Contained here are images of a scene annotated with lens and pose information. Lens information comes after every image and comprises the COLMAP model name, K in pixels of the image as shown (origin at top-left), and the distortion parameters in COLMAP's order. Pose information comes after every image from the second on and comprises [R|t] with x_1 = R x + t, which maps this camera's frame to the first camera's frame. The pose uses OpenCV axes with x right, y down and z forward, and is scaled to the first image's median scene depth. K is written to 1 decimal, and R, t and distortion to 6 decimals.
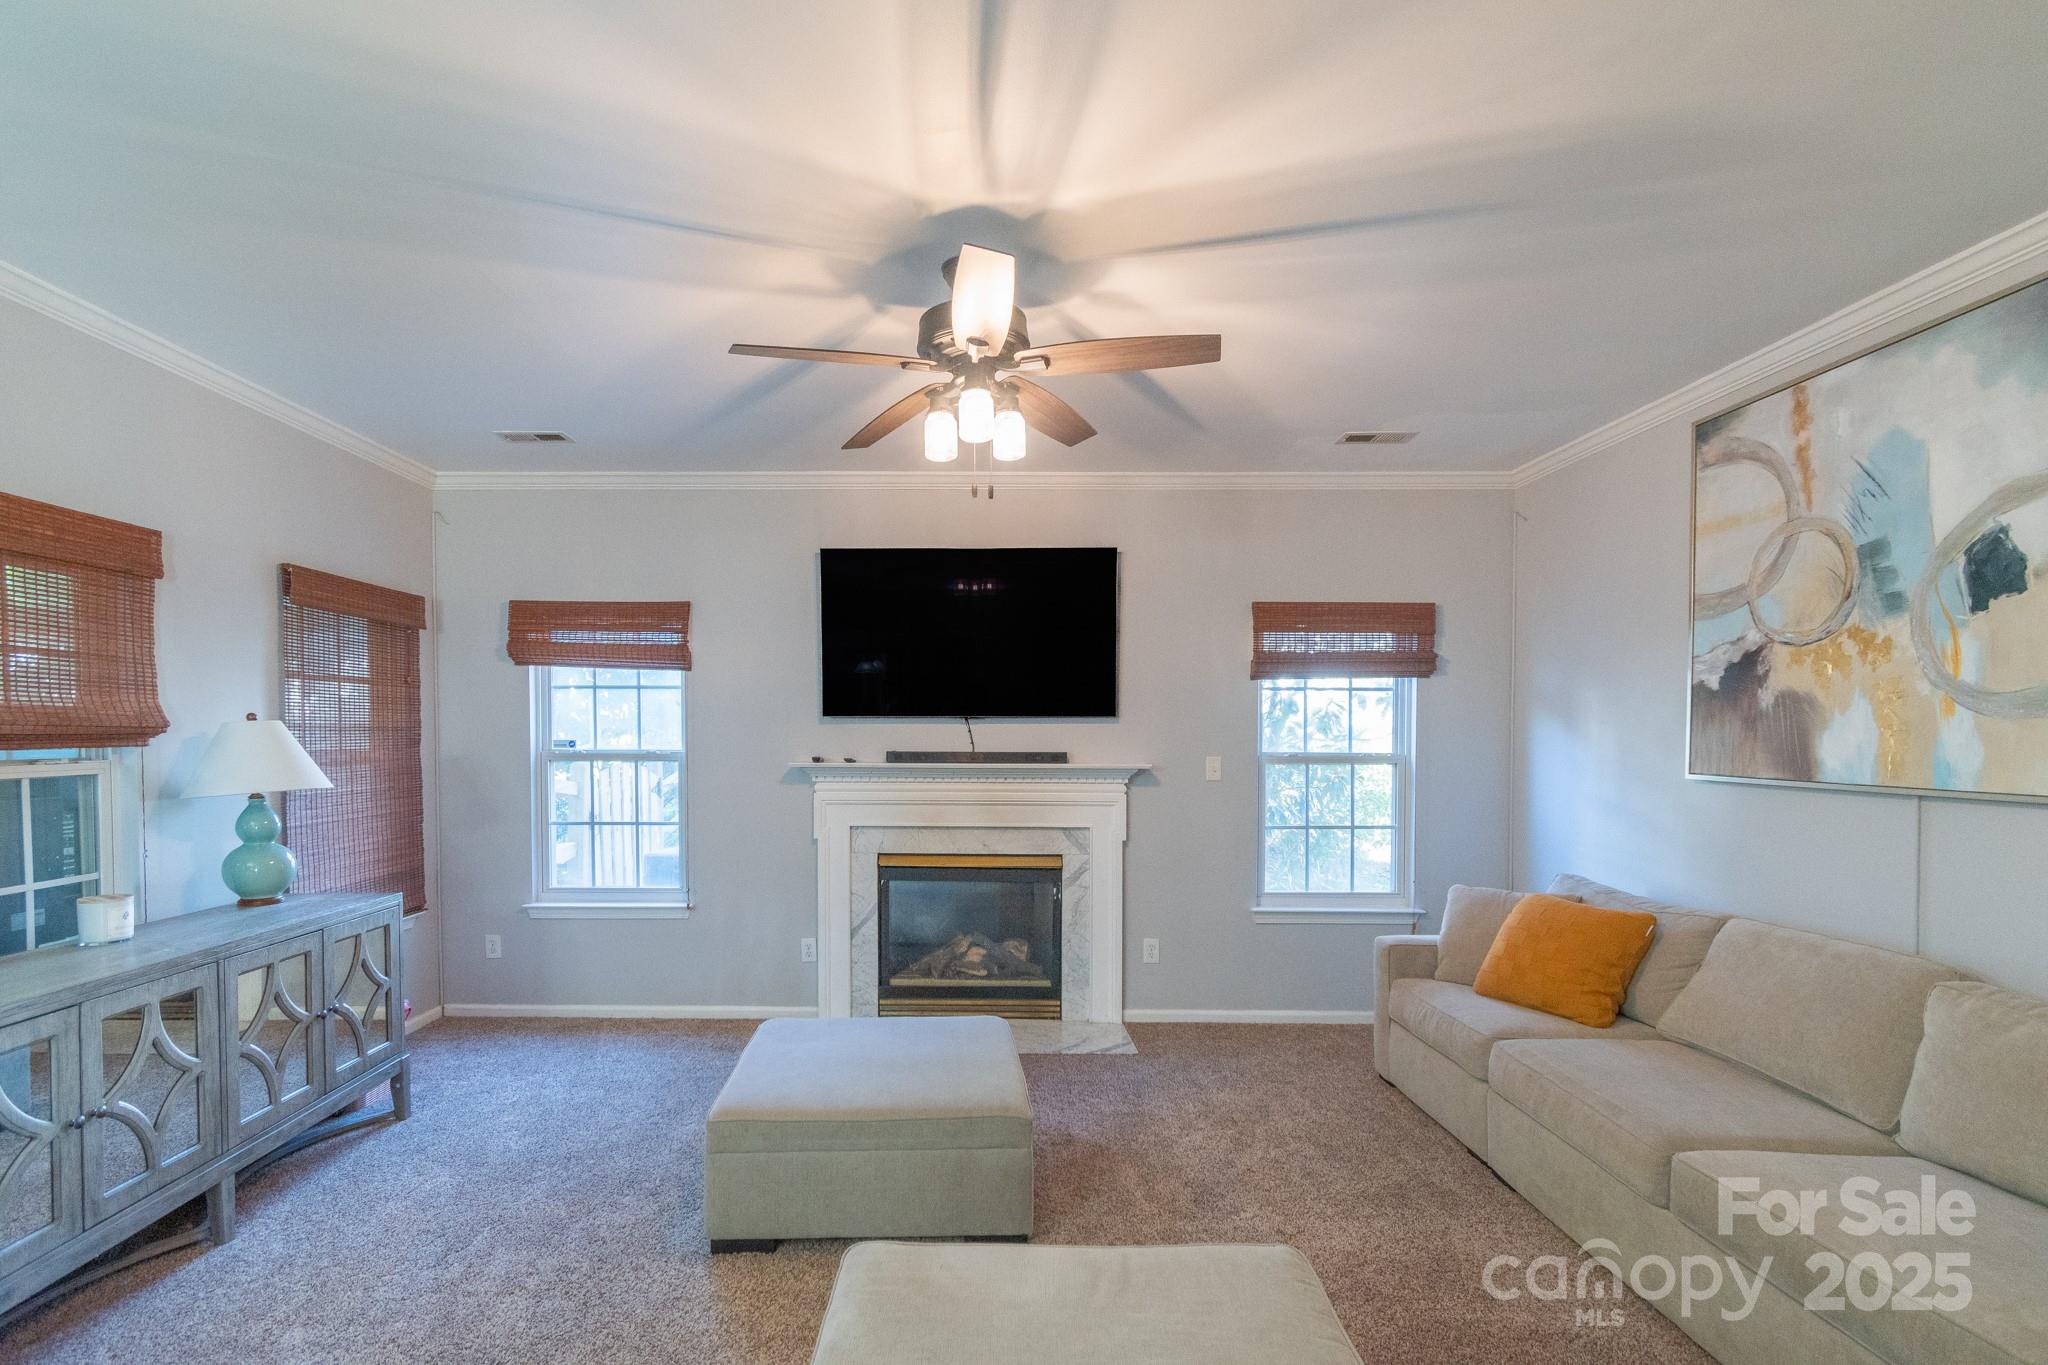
lens RADIAL K [[922.0, 0, 933.2], [0, 922.0, 756.6], [0, 0, 1]] dist [0.001474, -0.001422]
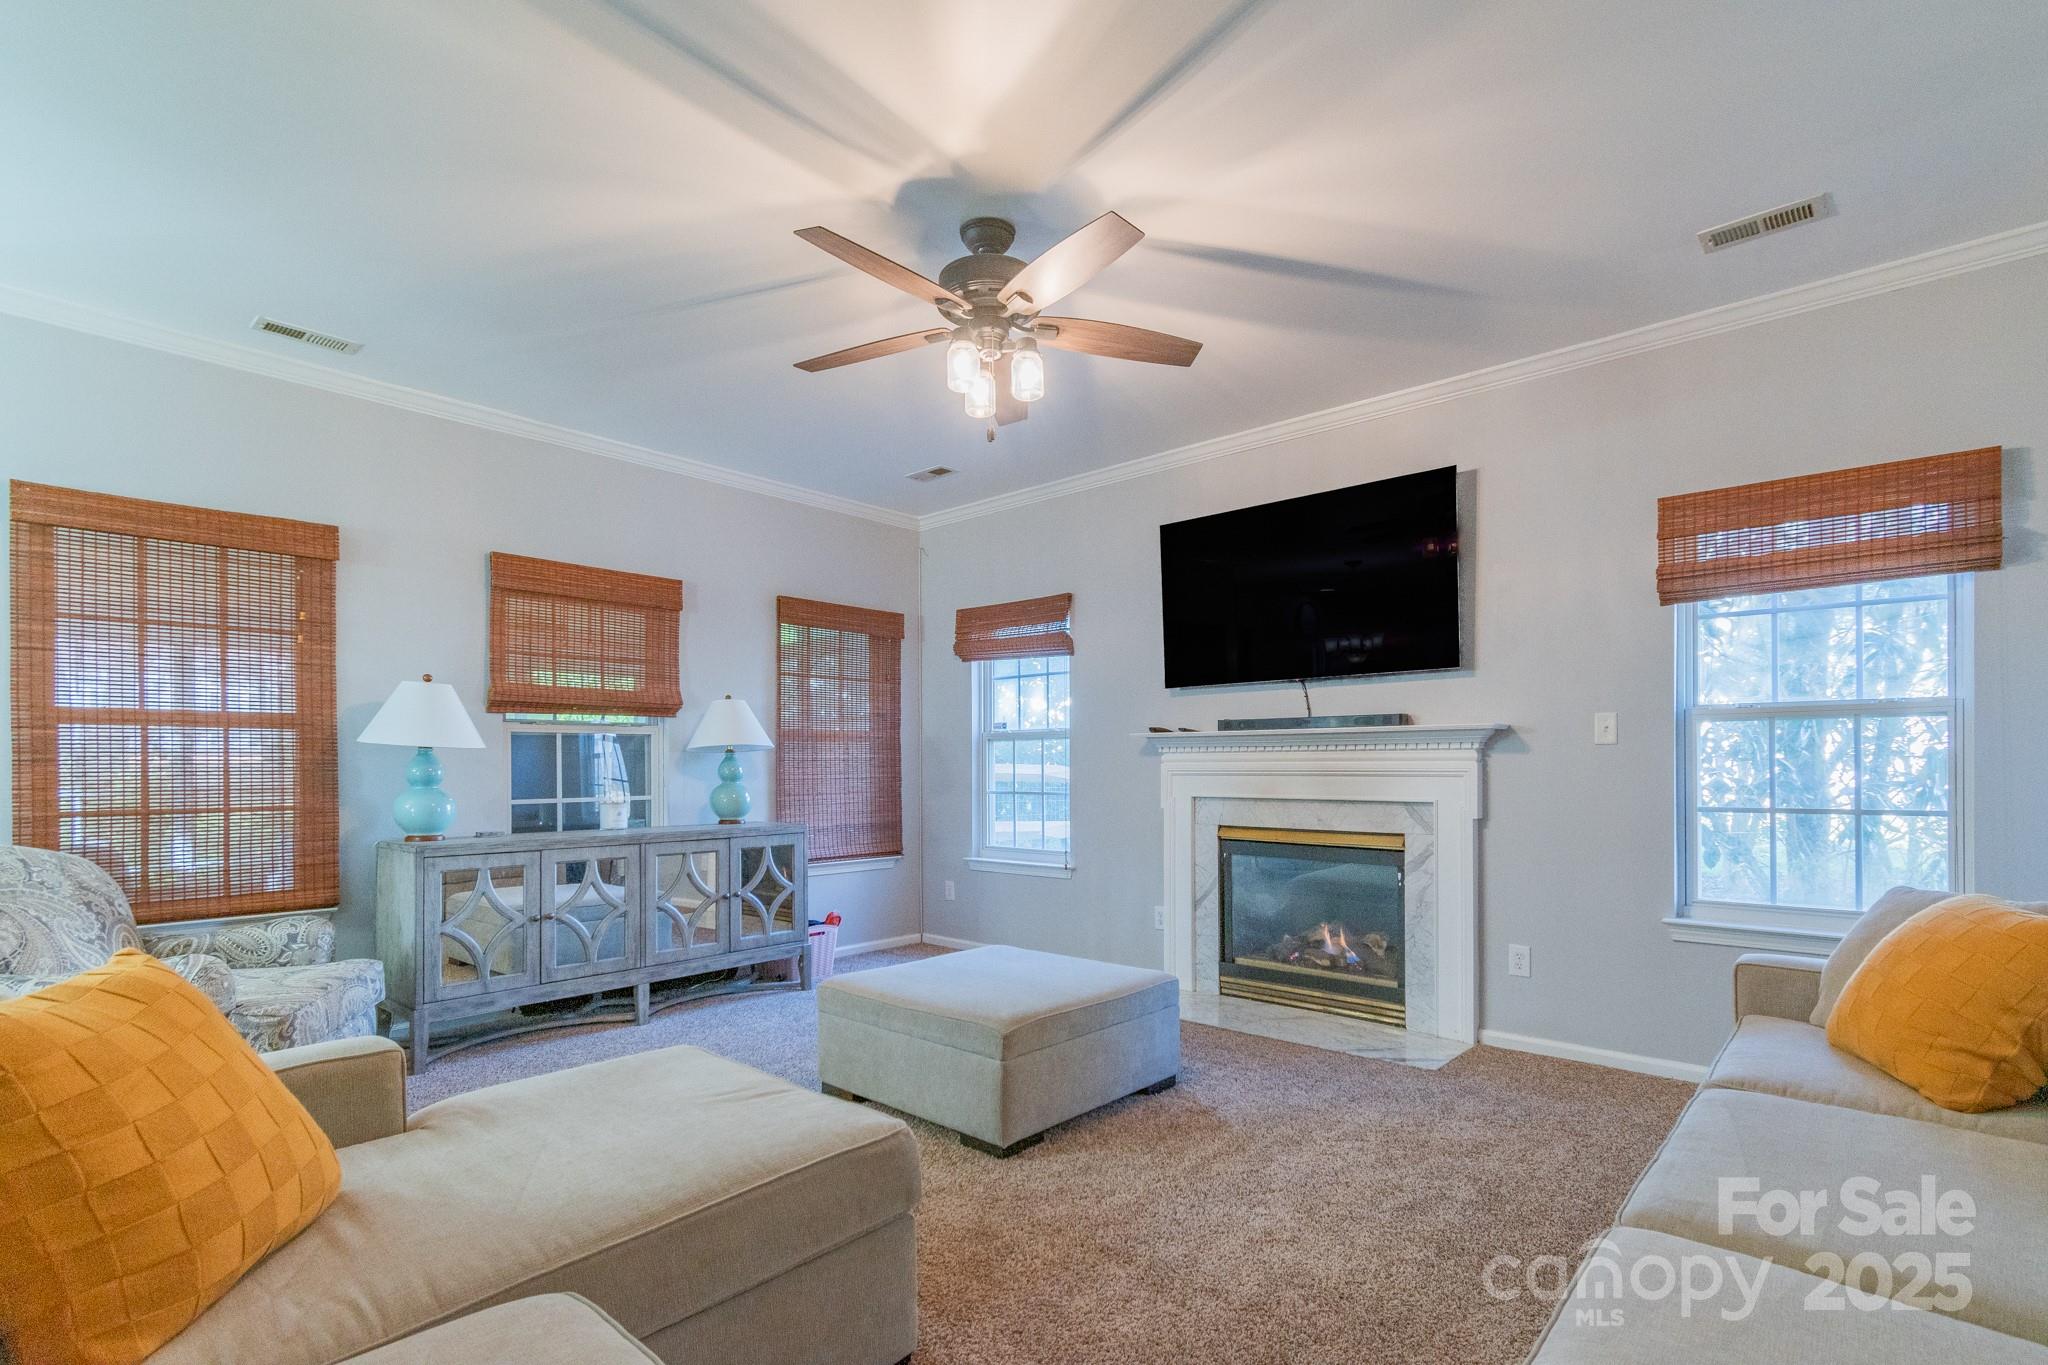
lens RADIAL K [[922.0, 0, 1038.7], [0, 922.0, 757.7], [0, 0, 1]] dist [0.001474, -0.001422]
pose [[0.771340, -0.008248, -0.636370, 0.423875], [-0.011144, 0.999588, -0.026464, 0.062437], [0.636326, 0.027504, 0.770930, 0.123610]]
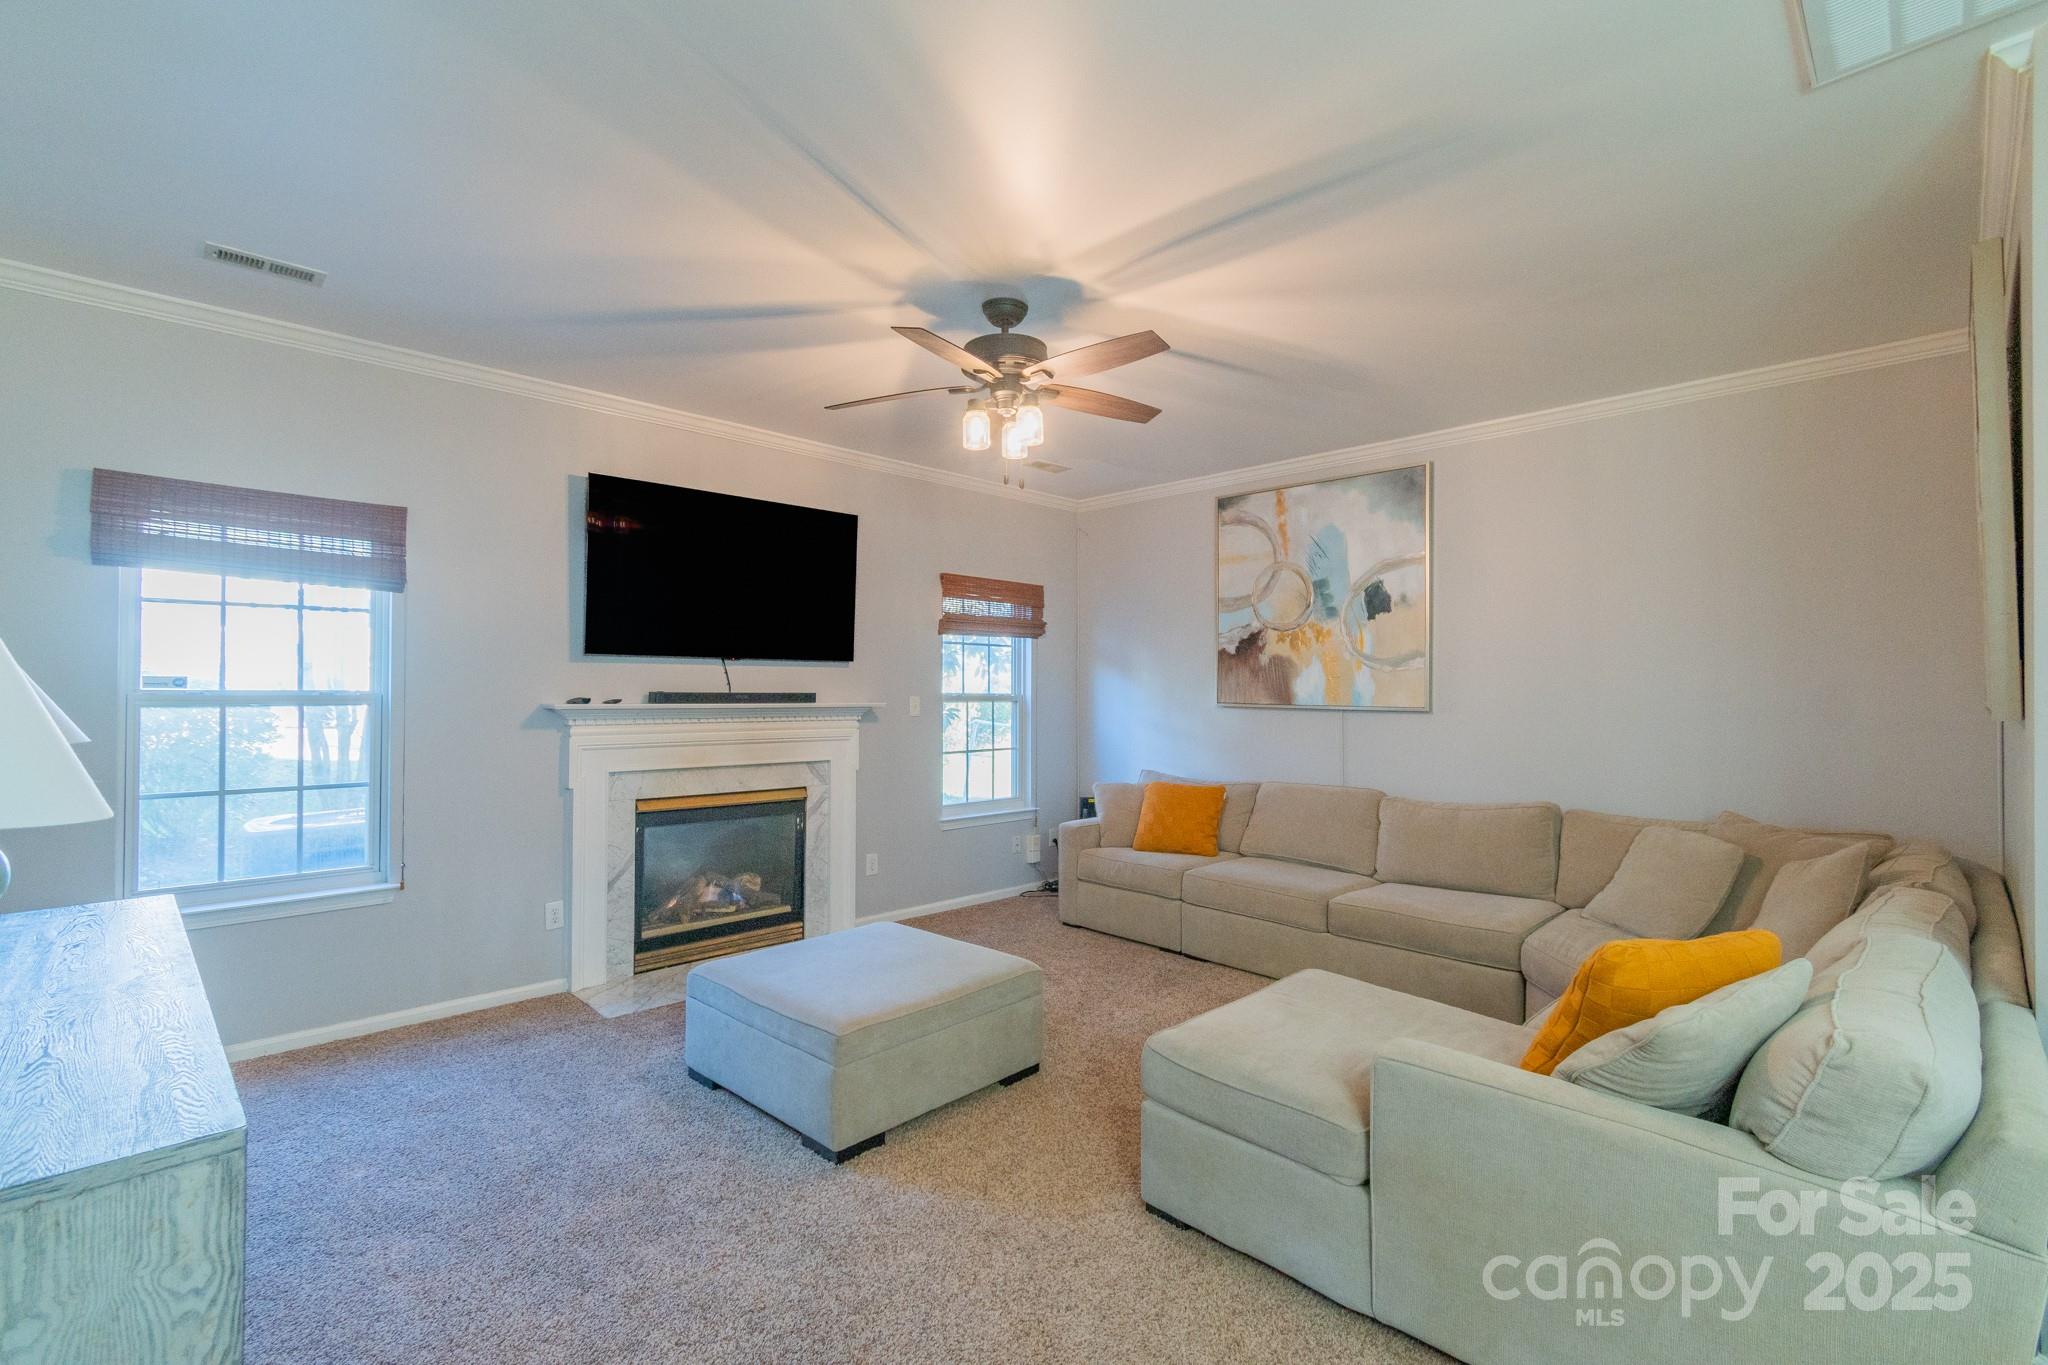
lens RADIAL K [[922.0, 0, 986.3], [0, 922.0, 671.7], [0, 0, 1]] dist [0.001474, -0.001422]
pose [[0.711699, 0.016433, 0.702292, -0.478914], [0.011319, 0.999328, -0.034854, 0.011125], [-0.702393, 0.032755, 0.711035, 0.069330]]
